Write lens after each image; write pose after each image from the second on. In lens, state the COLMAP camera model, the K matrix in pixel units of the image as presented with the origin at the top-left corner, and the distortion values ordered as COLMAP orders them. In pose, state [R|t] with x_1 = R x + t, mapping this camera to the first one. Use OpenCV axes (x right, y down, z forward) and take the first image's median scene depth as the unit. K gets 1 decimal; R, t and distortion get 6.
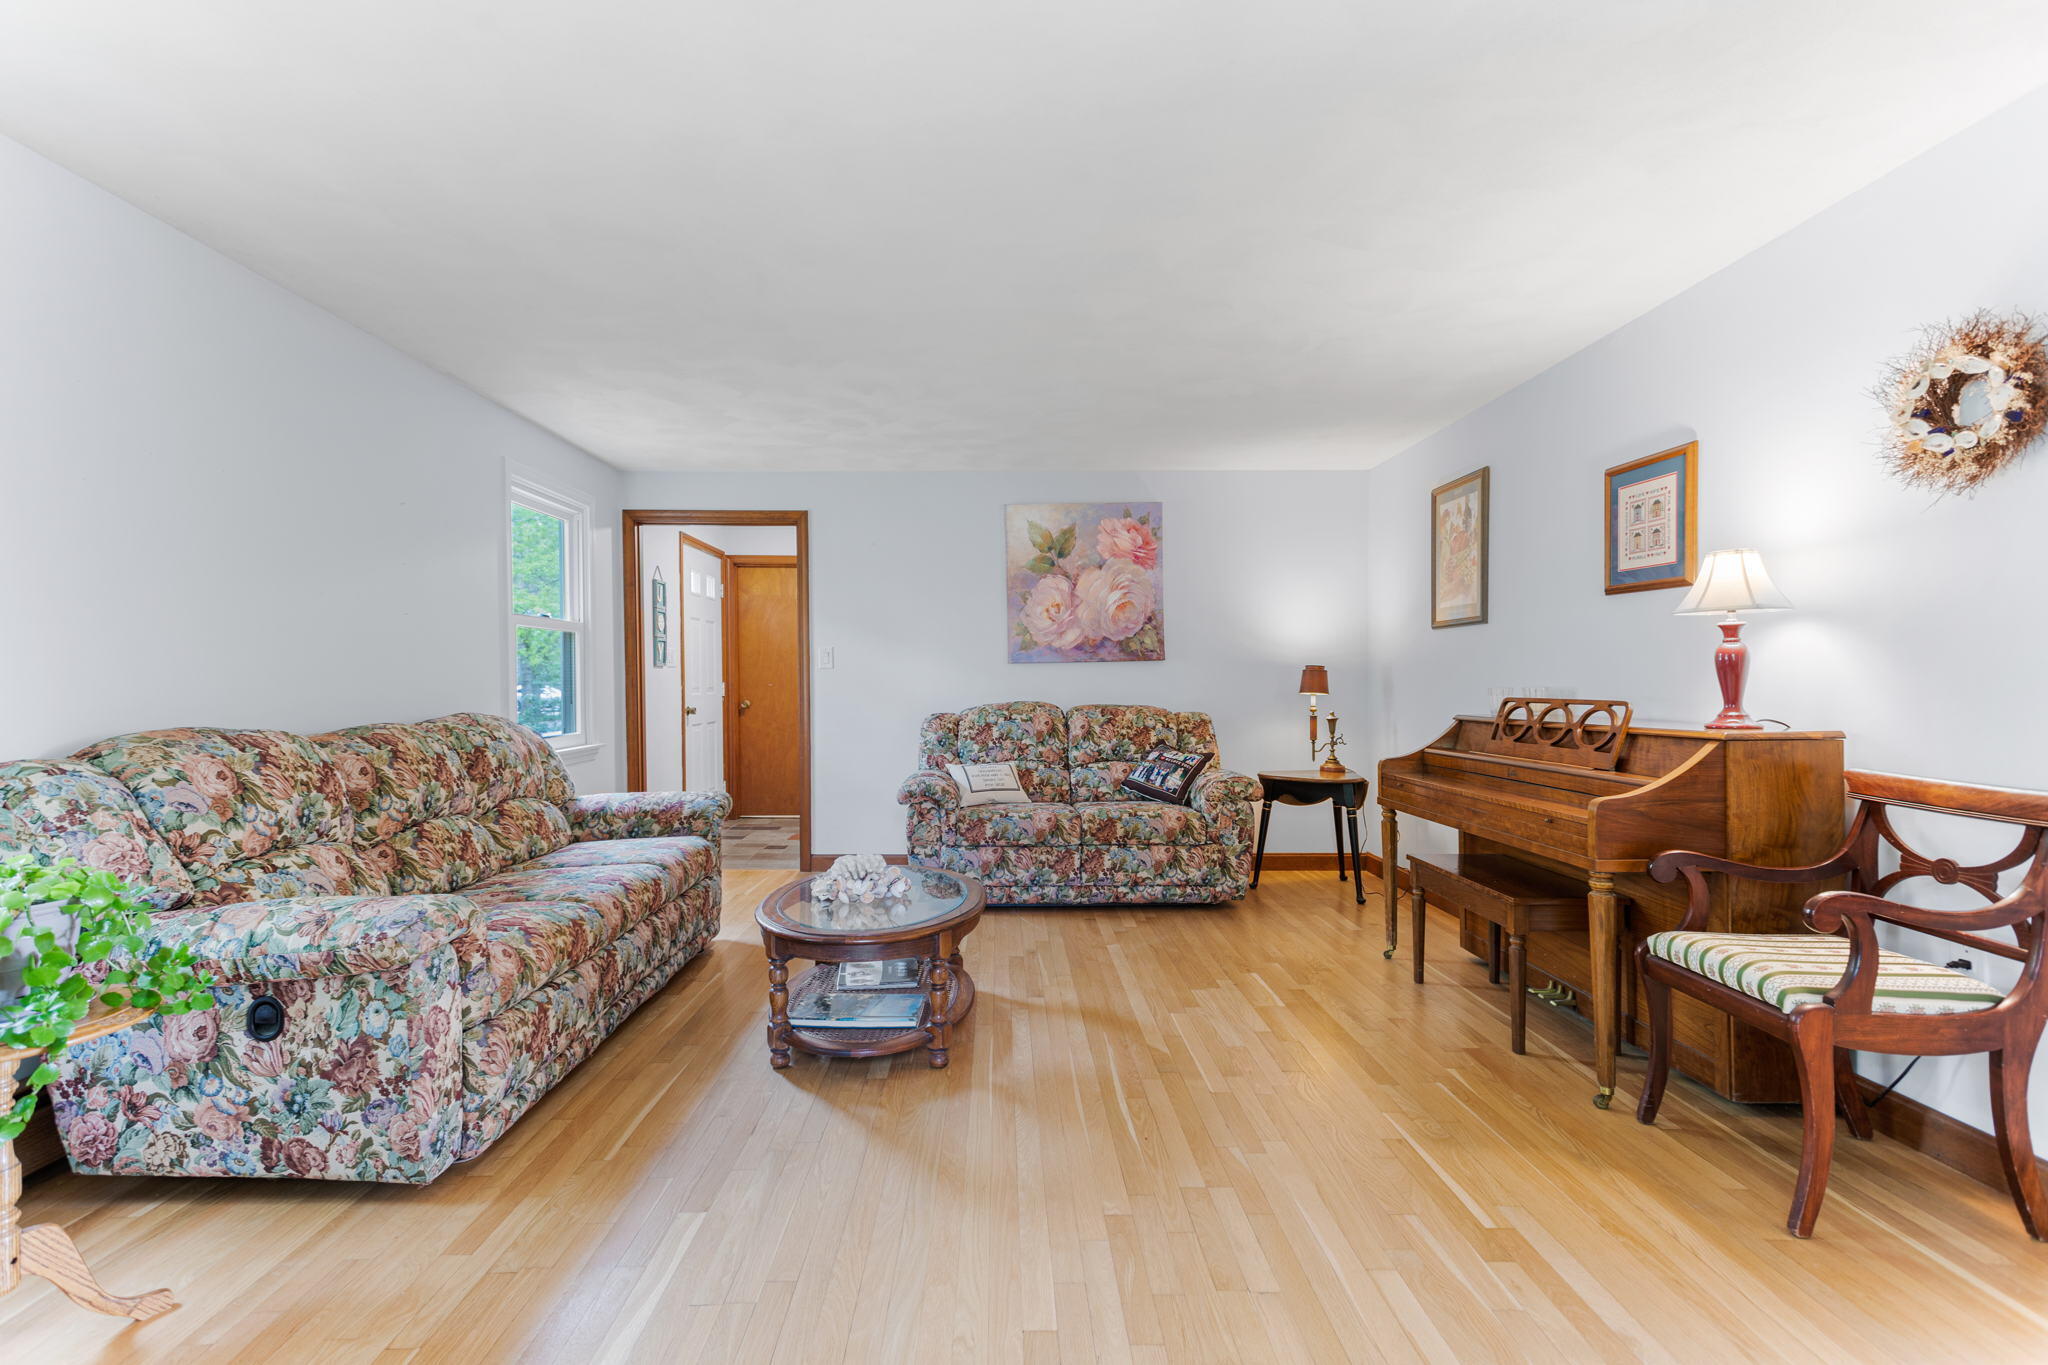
lens RADIAL K [[998.7, 0, 1025.3], [0, 998.7, 665.6], [0, 0, 1]] dist [0.022015, 0.007266]
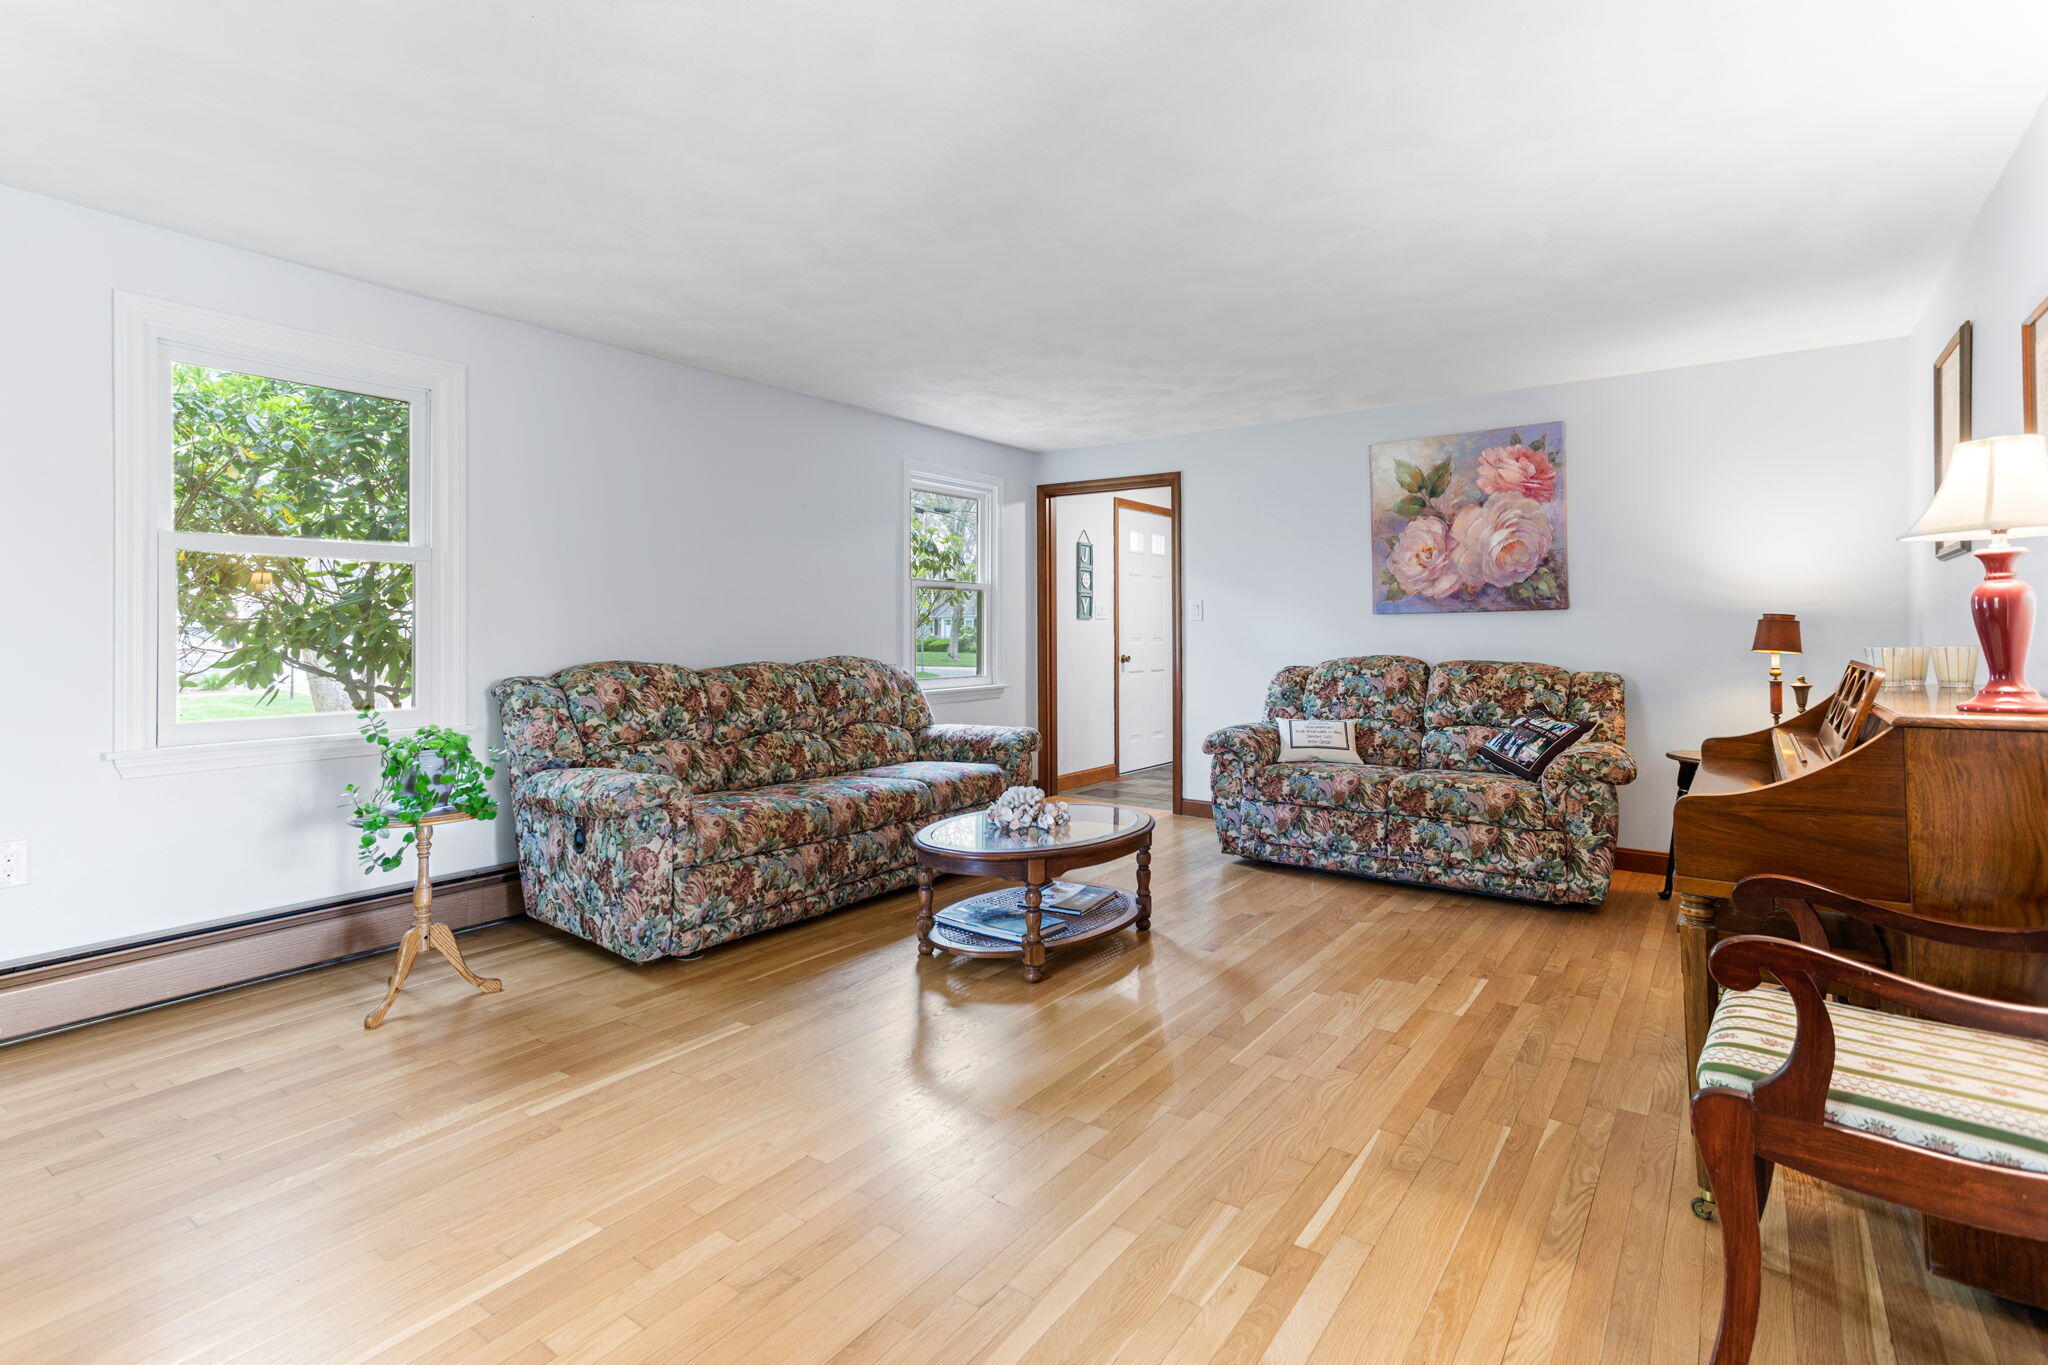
lens RADIAL K [[998.7, 0, 977.1], [0, 998.7, 578.4], [0, 0, 1]] dist [0.022015, 0.007266]
pose [[0.797252, -0.029948, -0.602904, 0.323361], [0.007427, 0.999180, -0.039812, -0.001466], [0.603602, 0.027263, 0.796820, 0.038422]]
